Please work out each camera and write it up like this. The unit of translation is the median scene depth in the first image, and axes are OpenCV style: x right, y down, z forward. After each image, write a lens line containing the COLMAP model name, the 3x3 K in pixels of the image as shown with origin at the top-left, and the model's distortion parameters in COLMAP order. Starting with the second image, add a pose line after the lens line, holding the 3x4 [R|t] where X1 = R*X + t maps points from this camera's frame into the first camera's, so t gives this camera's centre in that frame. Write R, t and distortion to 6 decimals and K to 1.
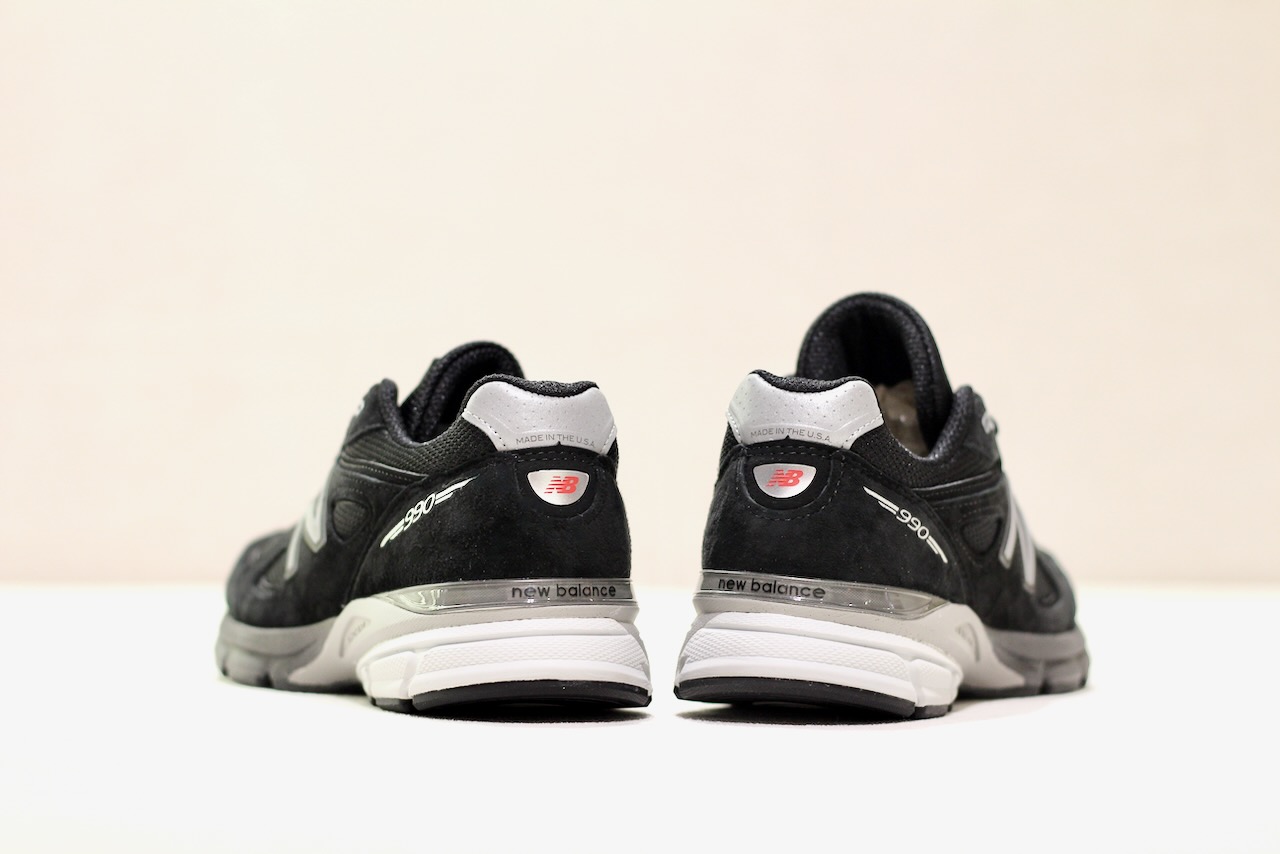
lens RADIAL K [[2917.1, 0, 637.4], [0, 2917.1, 475.6], [0, 0, 1]] dist [0.036130, -0.008347]
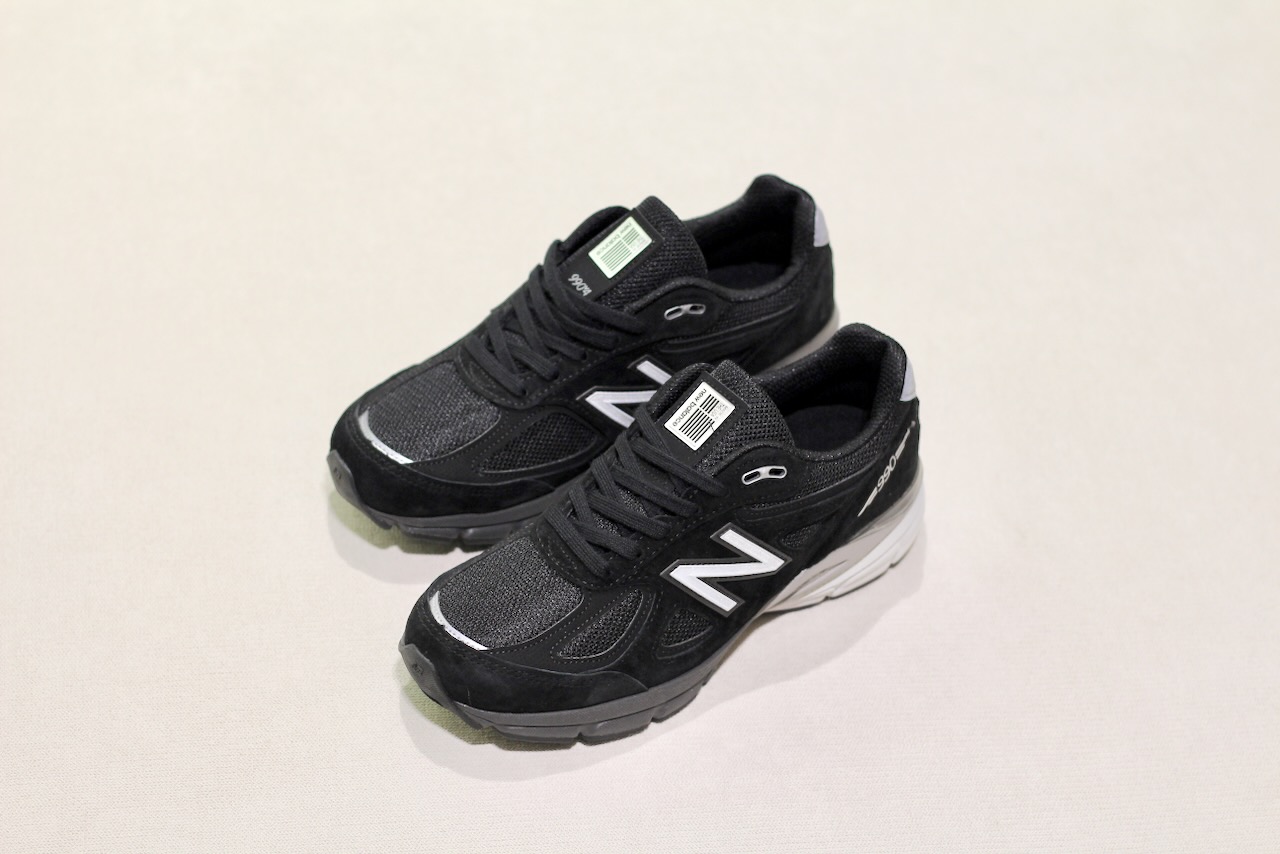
lens RADIAL K [[3093.5, 0, 640.0], [0, 3093.5, 427.0], [0, 0, 1]] dist [-0.108687, -0.426705]
pose [[-0.208410, -0.675359, 0.707429, -1.084425], [-0.058619, 0.730637, 0.680245, -1.005823], [-0.976283, 0.100301, -0.191861, 1.398028]]
